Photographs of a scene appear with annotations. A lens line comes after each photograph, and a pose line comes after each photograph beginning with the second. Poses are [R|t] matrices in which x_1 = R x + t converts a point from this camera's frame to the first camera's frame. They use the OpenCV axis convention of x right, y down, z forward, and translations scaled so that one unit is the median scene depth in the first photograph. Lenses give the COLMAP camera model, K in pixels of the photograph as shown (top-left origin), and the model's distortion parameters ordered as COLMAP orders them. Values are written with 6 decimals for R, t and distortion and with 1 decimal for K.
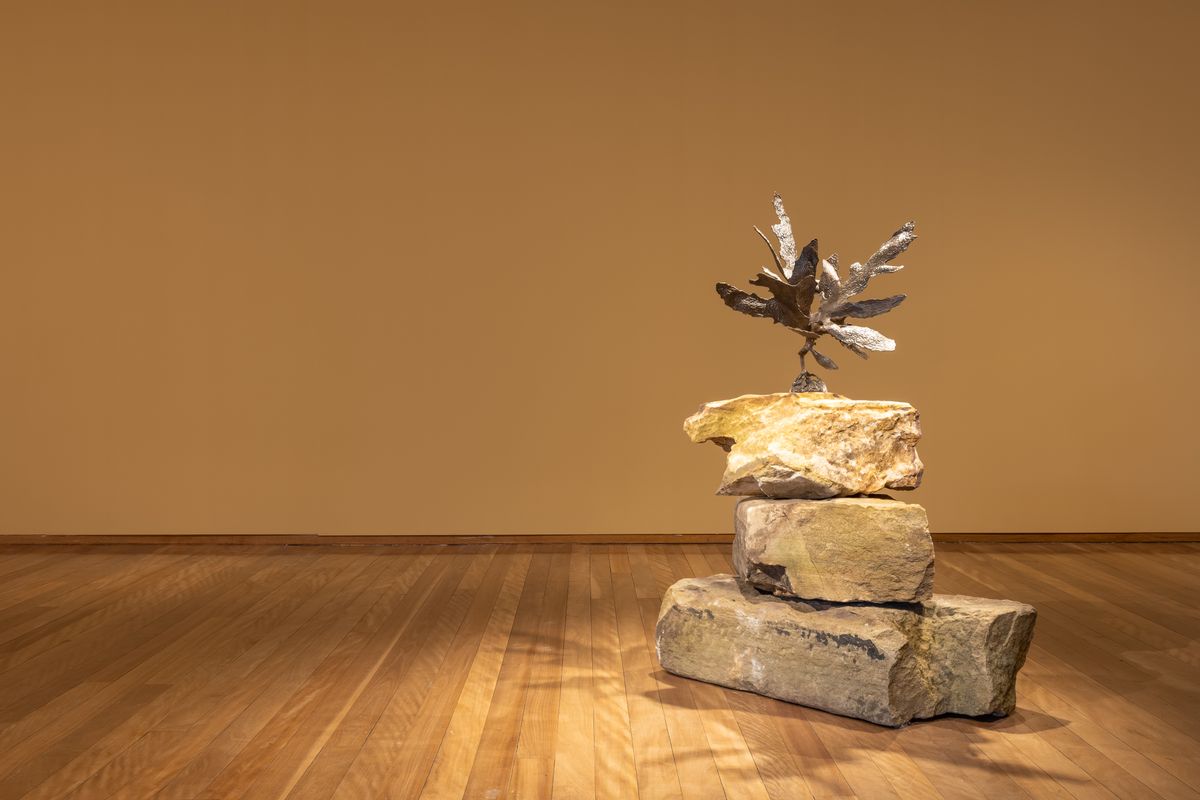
lens RADIAL K [[1215.6, 0, 605.3], [0, 1215.6, 403.7], [0, 0, 1]] dist [-0.040102, 0.000000]
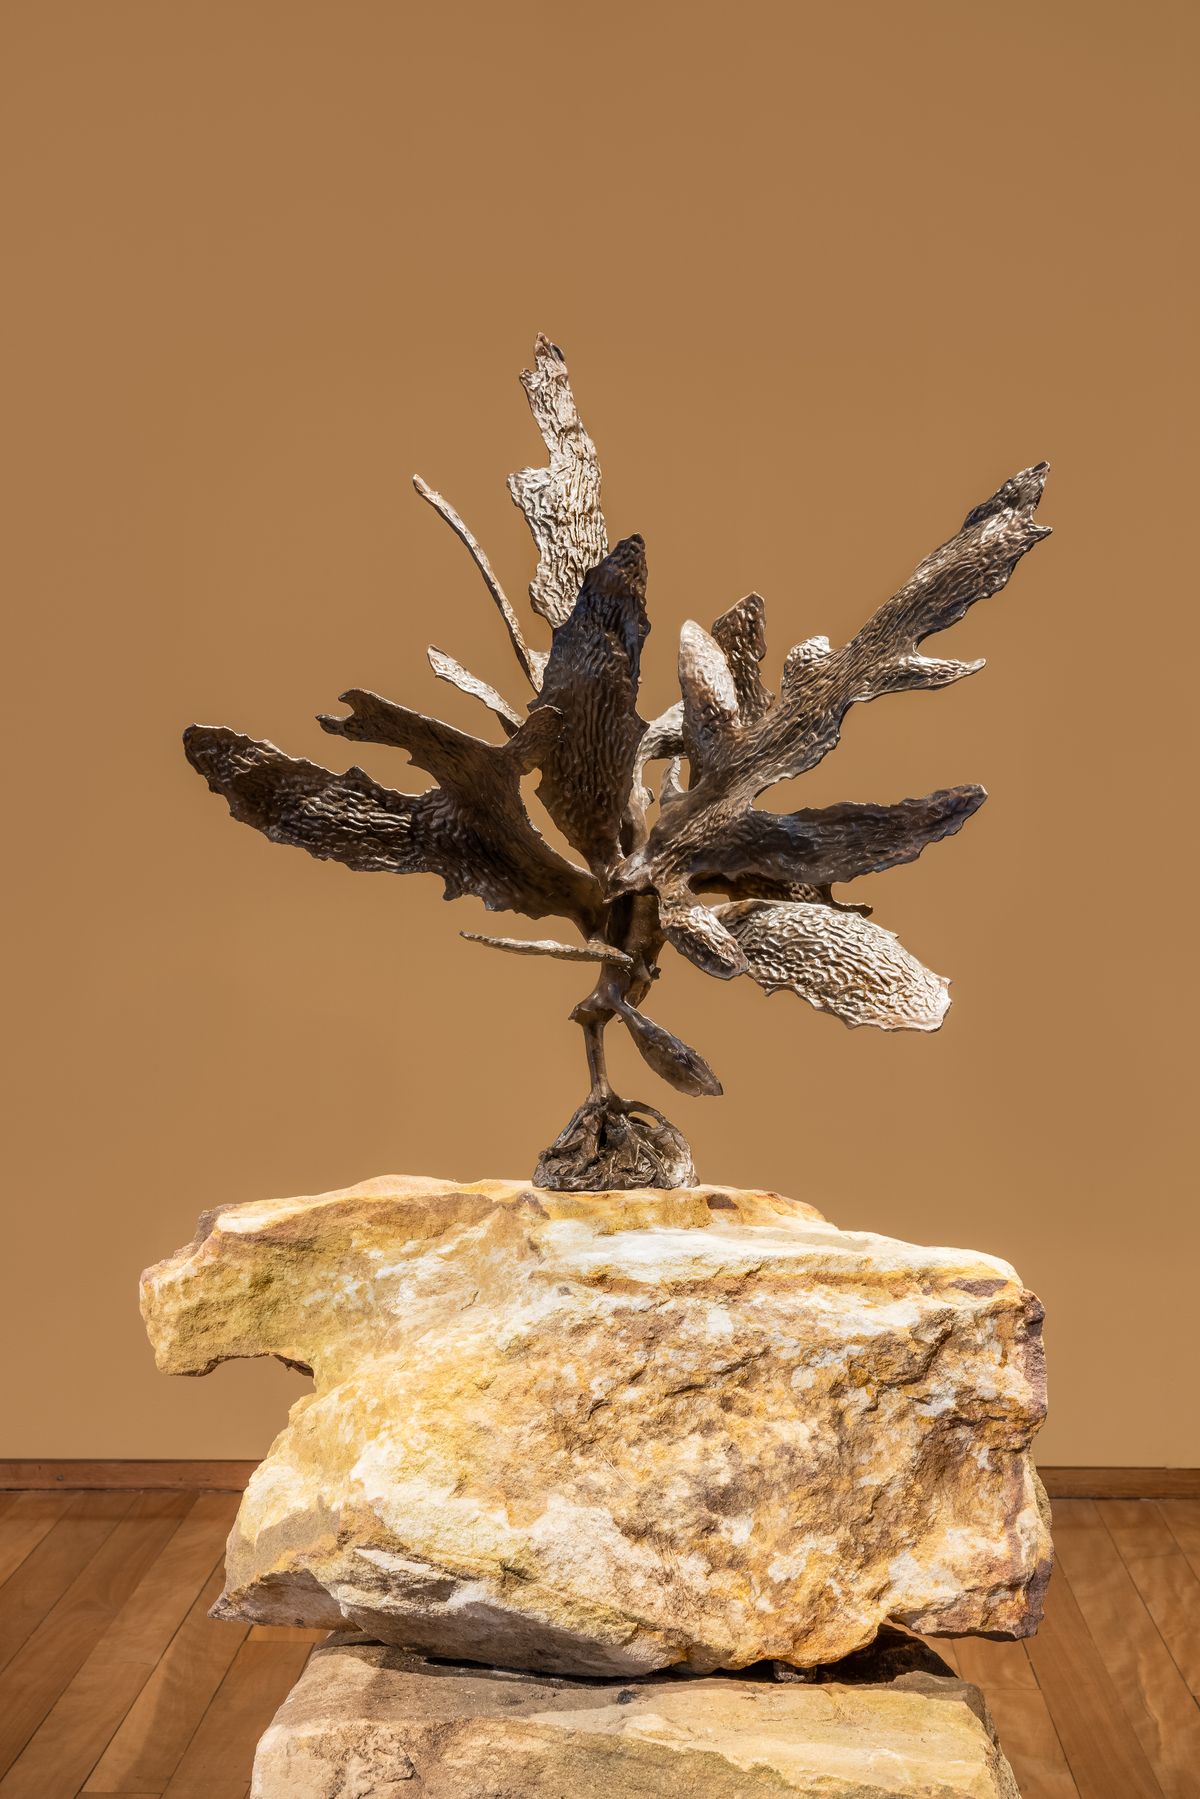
lens RADIAL K [[3296.8, 0, 608.8], [0, 3296.8, 903.3], [0, 0, 1]] dist [0.015077, 0.000000]
pose [[0.999677, 0.007231, -0.024362, 0.193016], [-0.007185, 0.999972, 0.001976, -0.069244], [0.024376, -0.001801, 0.999701, 0.380098]]
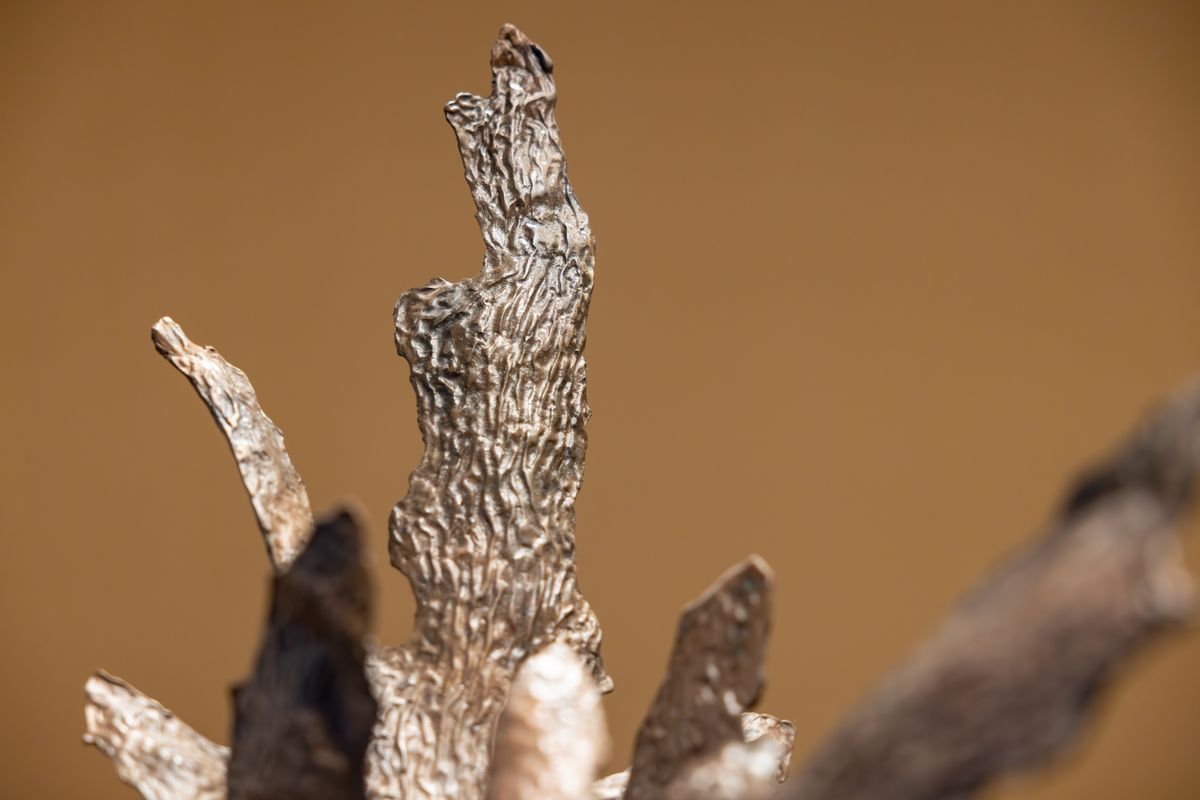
lens RADIAL K [[2303.6, 0, 600.8], [0, 2303.6, 397.3], [0, 0, 1]] dist [-0.018673, 0.000000]
pose [[0.922264, 0.016236, -0.386220, 0.284376], [-0.003367, 0.999417, 0.033971, -0.159860], [0.386547, -0.030030, 0.921781, 0.860842]]
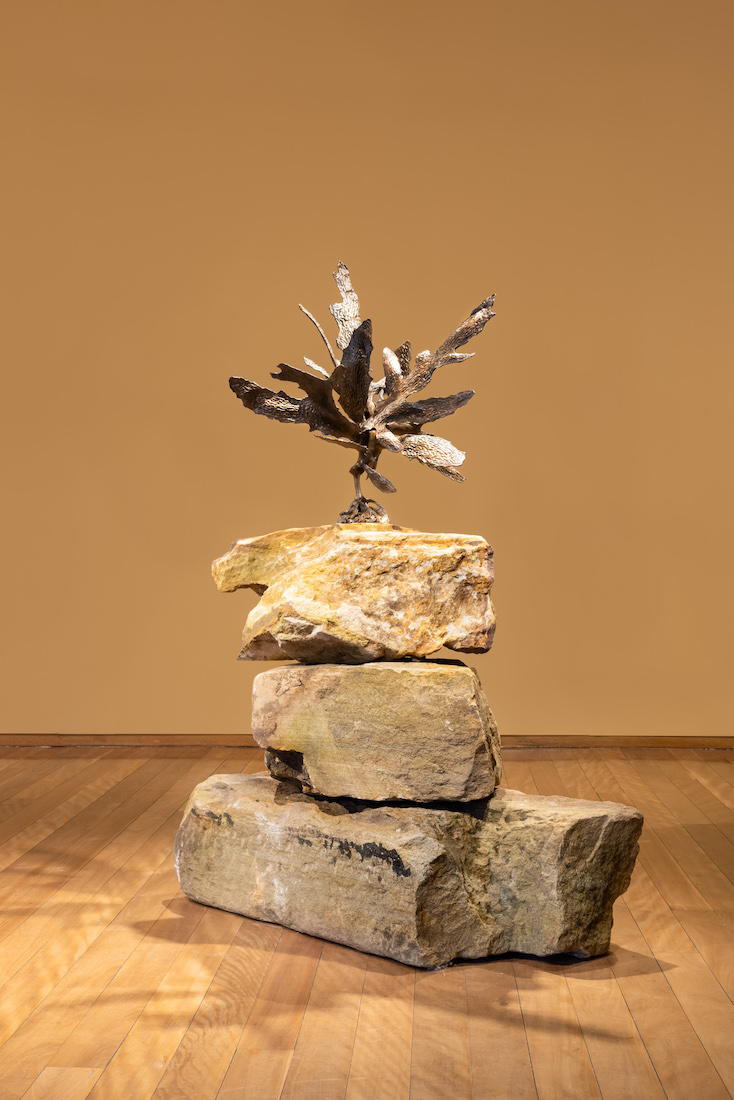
lens RADIAL K [[1607.8, 0, 357.1], [0, 1607.8, 545.2], [0, 0, 1]] dist [-0.020149, 0.000000]
pose [[0.999012, 0.000733, -0.044428, 0.220672], [-0.001809, 0.999706, -0.024189, 0.029605], [0.044397, 0.024245, 0.998720, 0.009358]]
